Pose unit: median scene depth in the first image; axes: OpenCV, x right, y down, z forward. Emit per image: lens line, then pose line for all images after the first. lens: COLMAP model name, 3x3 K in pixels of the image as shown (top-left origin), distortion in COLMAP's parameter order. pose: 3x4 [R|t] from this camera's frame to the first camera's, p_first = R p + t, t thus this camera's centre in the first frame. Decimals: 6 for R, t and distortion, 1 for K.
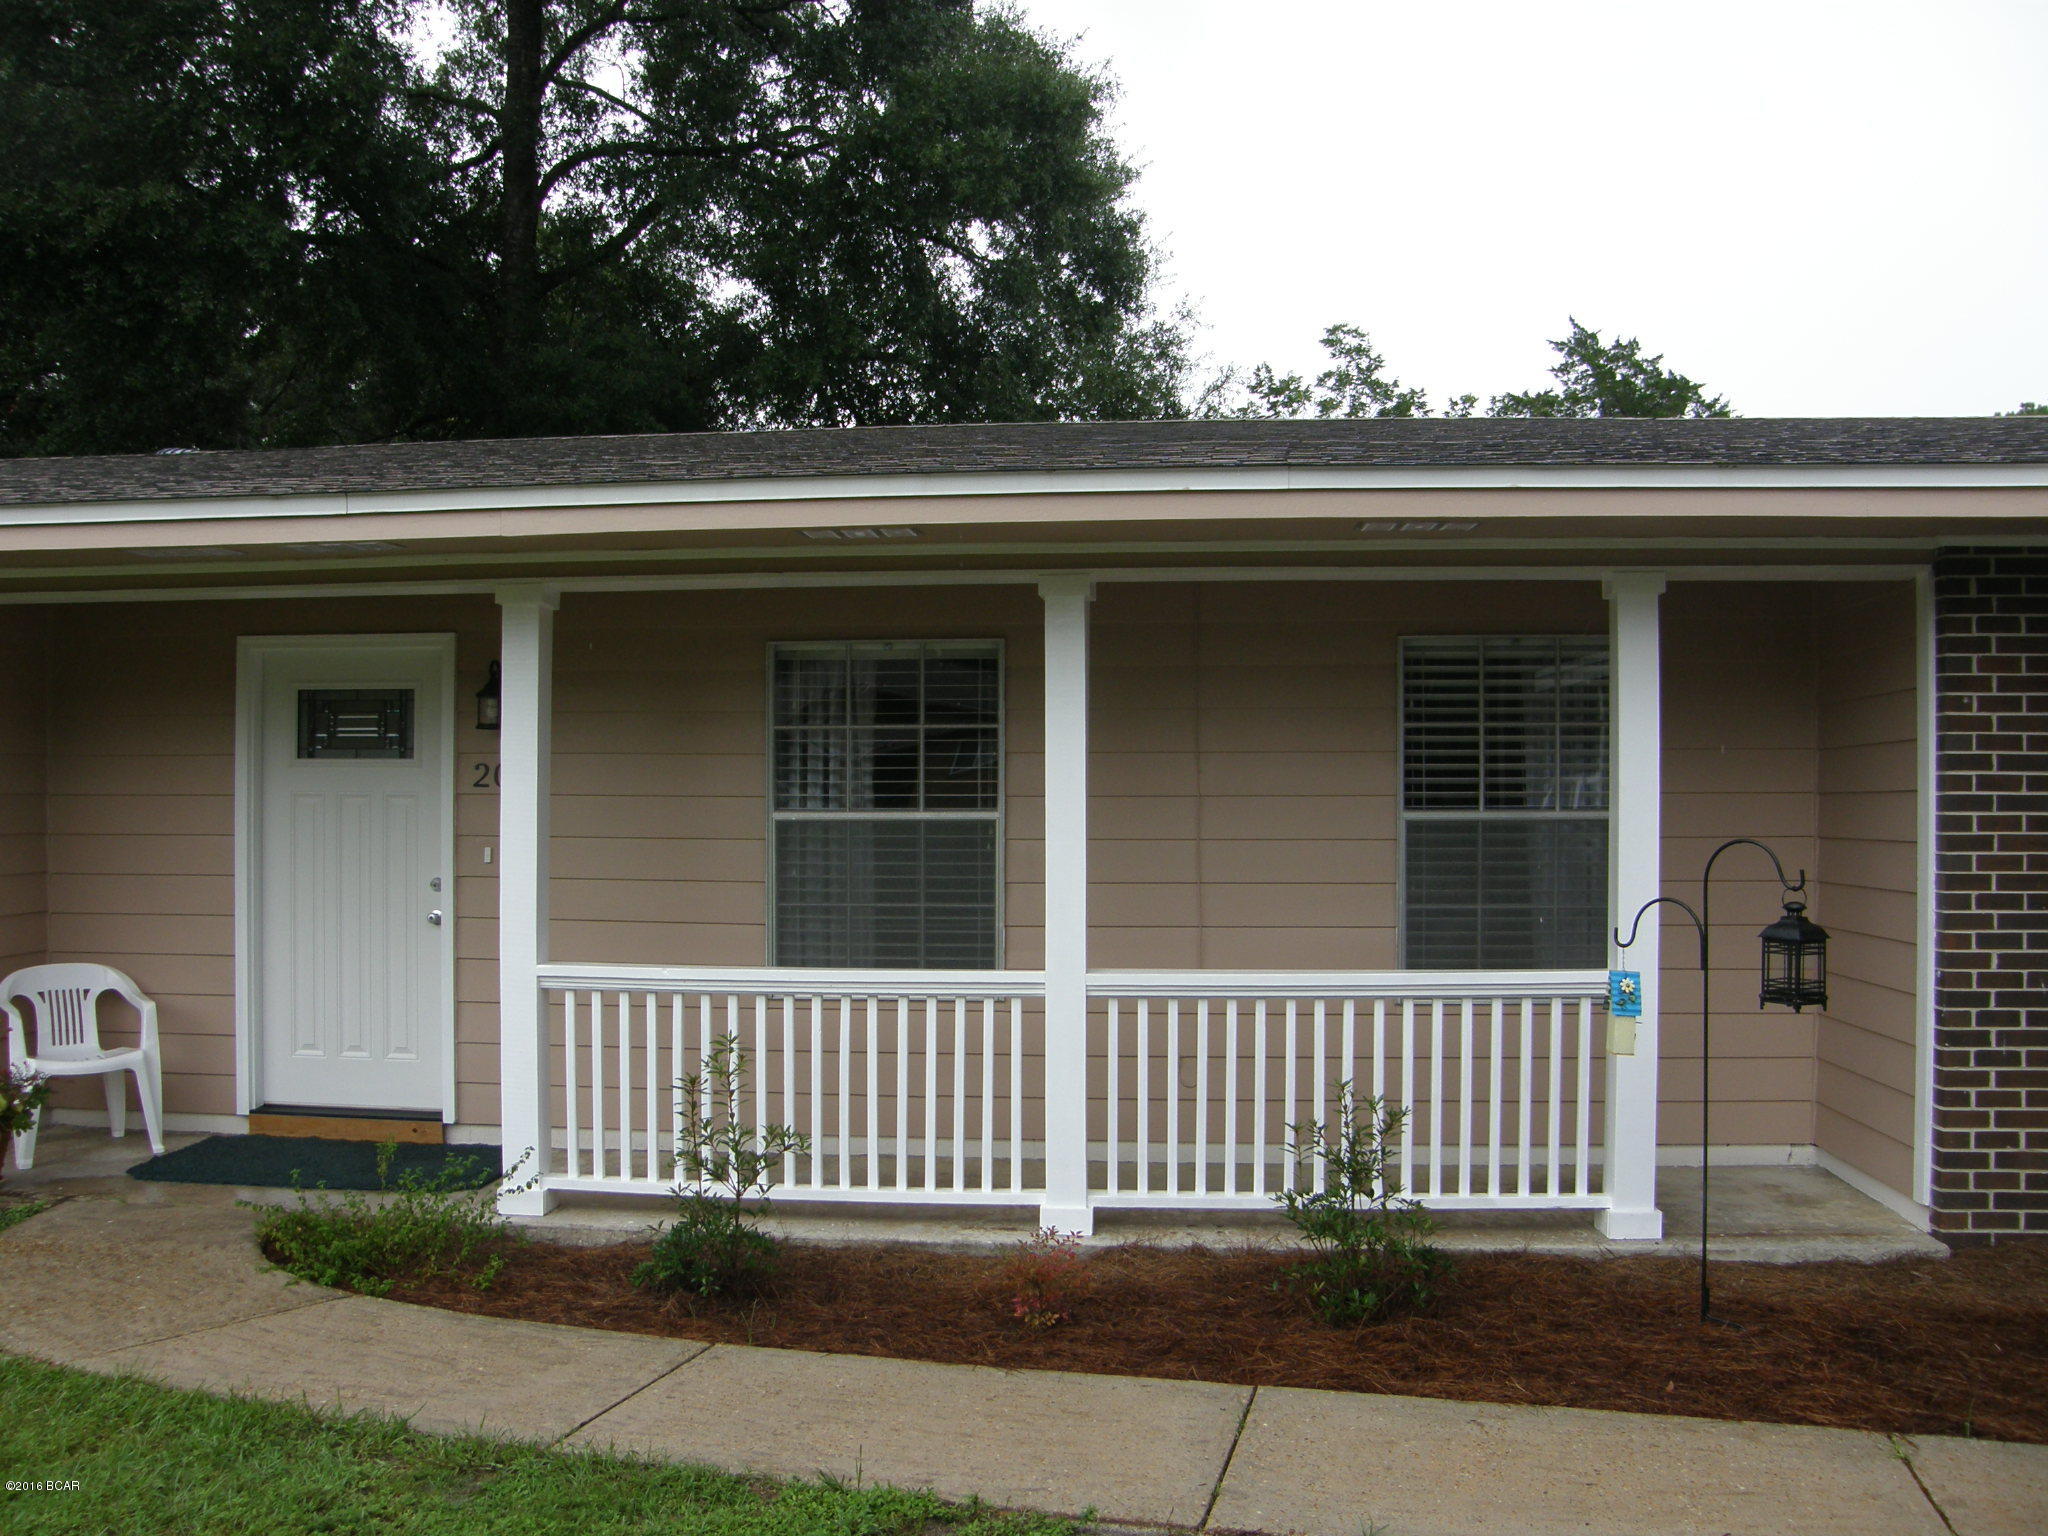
lens RADIAL K [[1780.2, 0, 1026.1], [0, 1780.2, 765.3], [0, 0, 1]] dist [-0.156415, 0.137360]
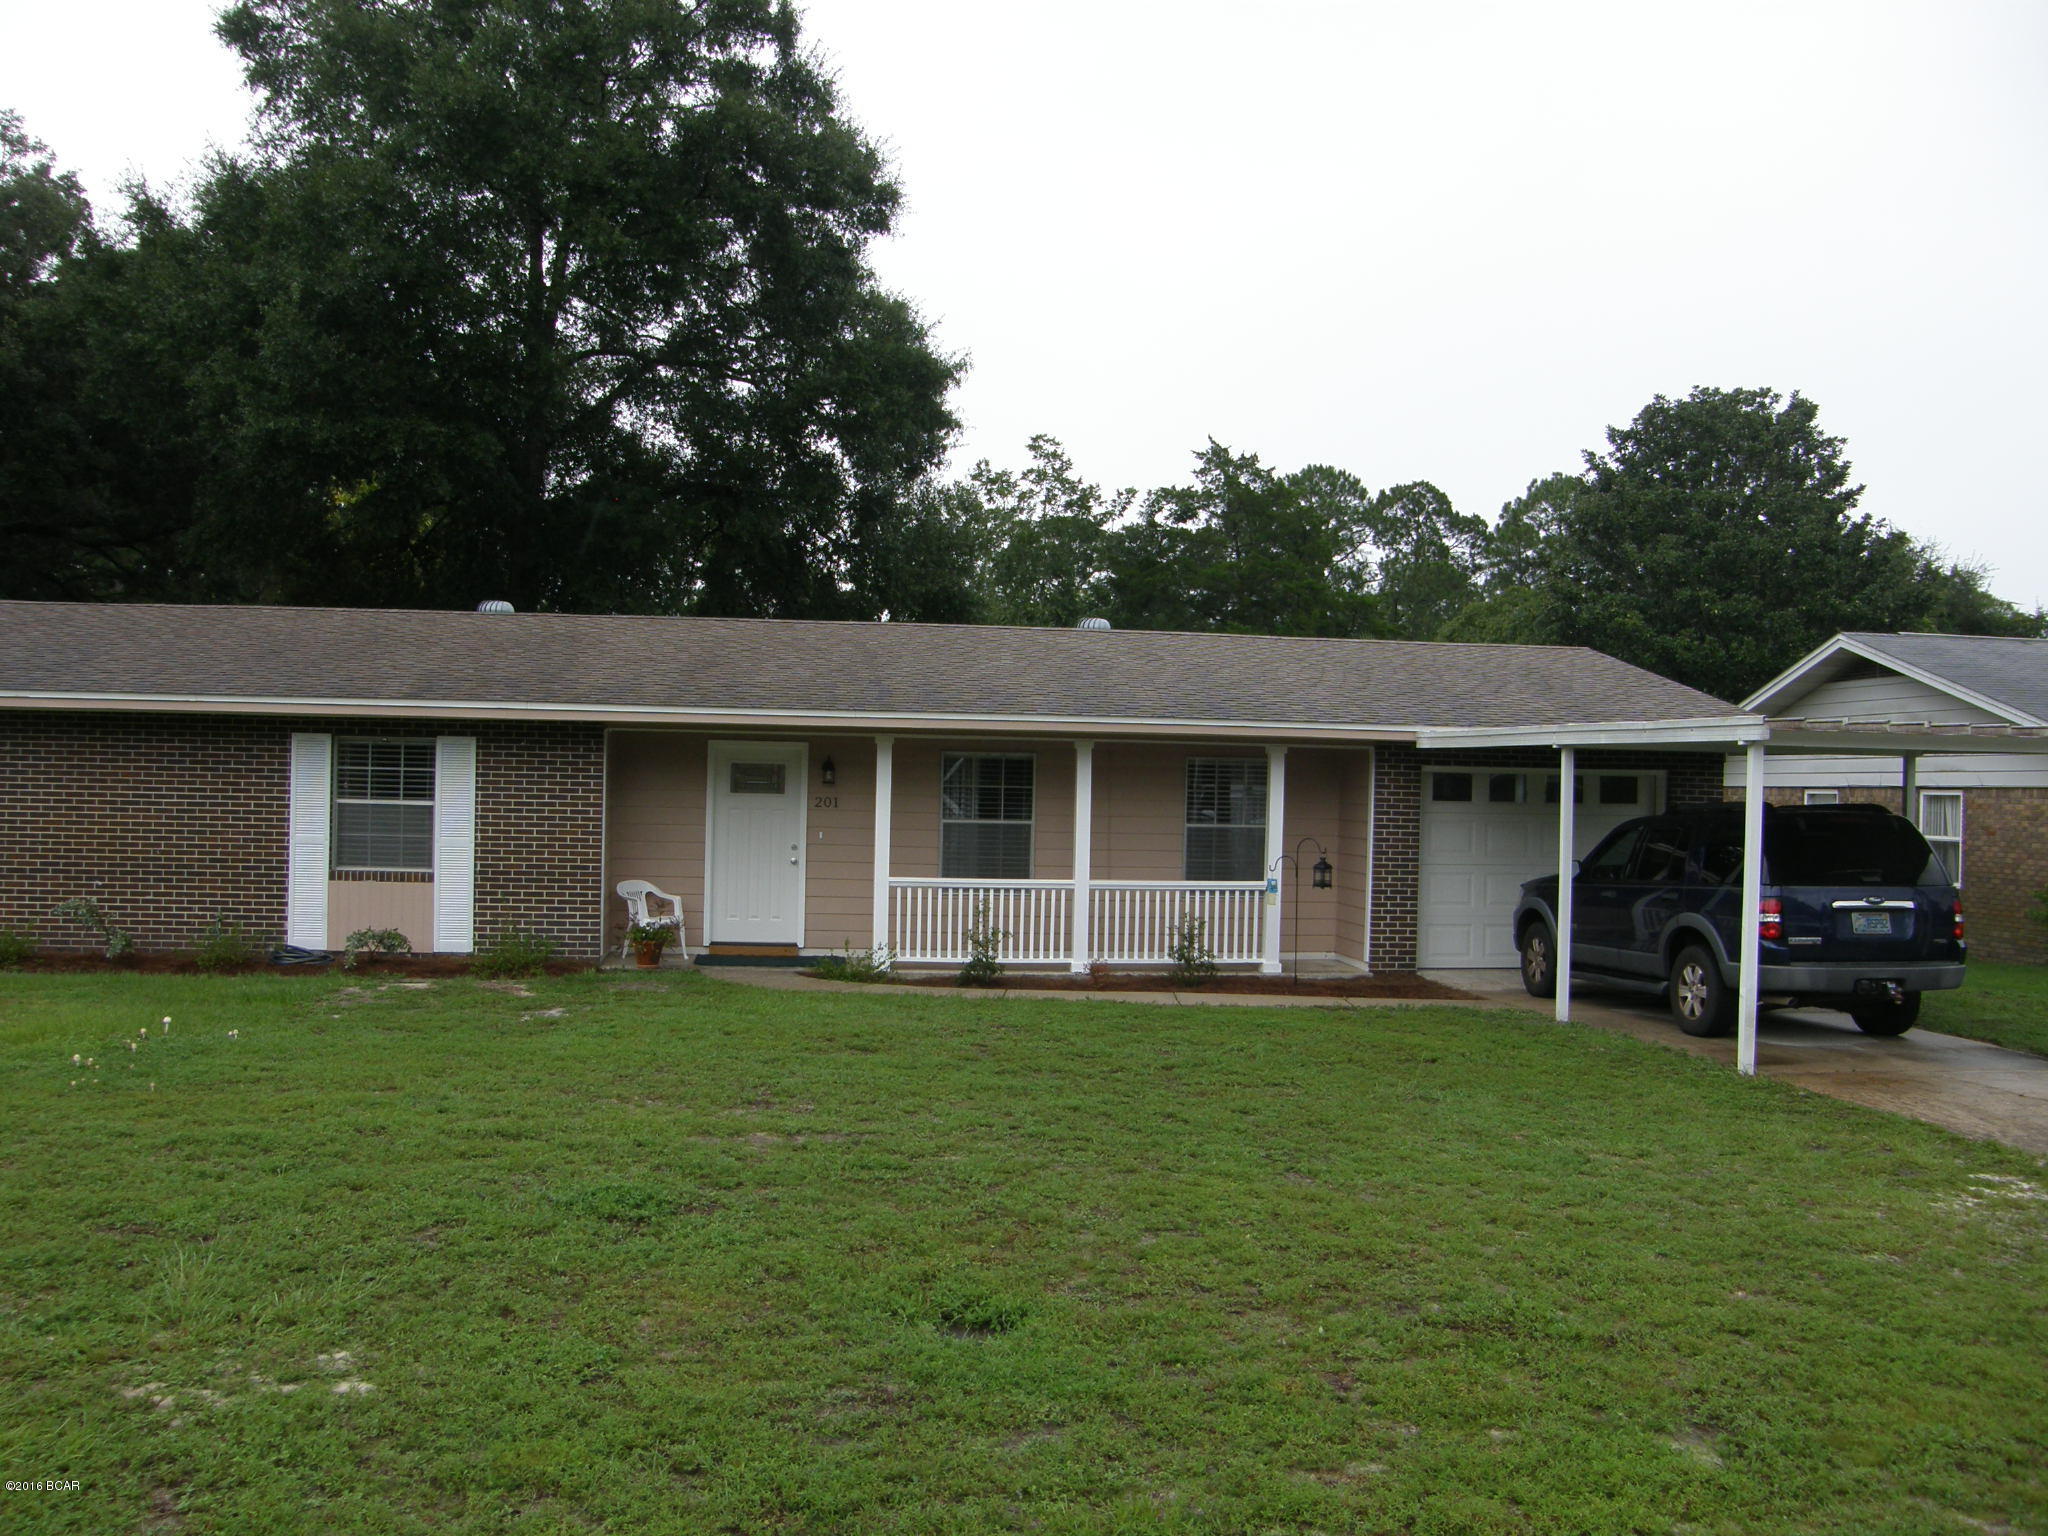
lens RADIAL K [[1780.2, 0, 1028.4], [0, 1780.2, 769.6], [0, 0, 1]] dist [-0.156415, 0.137360]
pose [[0.974895, 0.022520, 0.221523, -0.582649], [-0.026319, 0.999553, 0.014214, -0.082620], [-0.221104, -0.019687, 0.975052, -1.471875]]
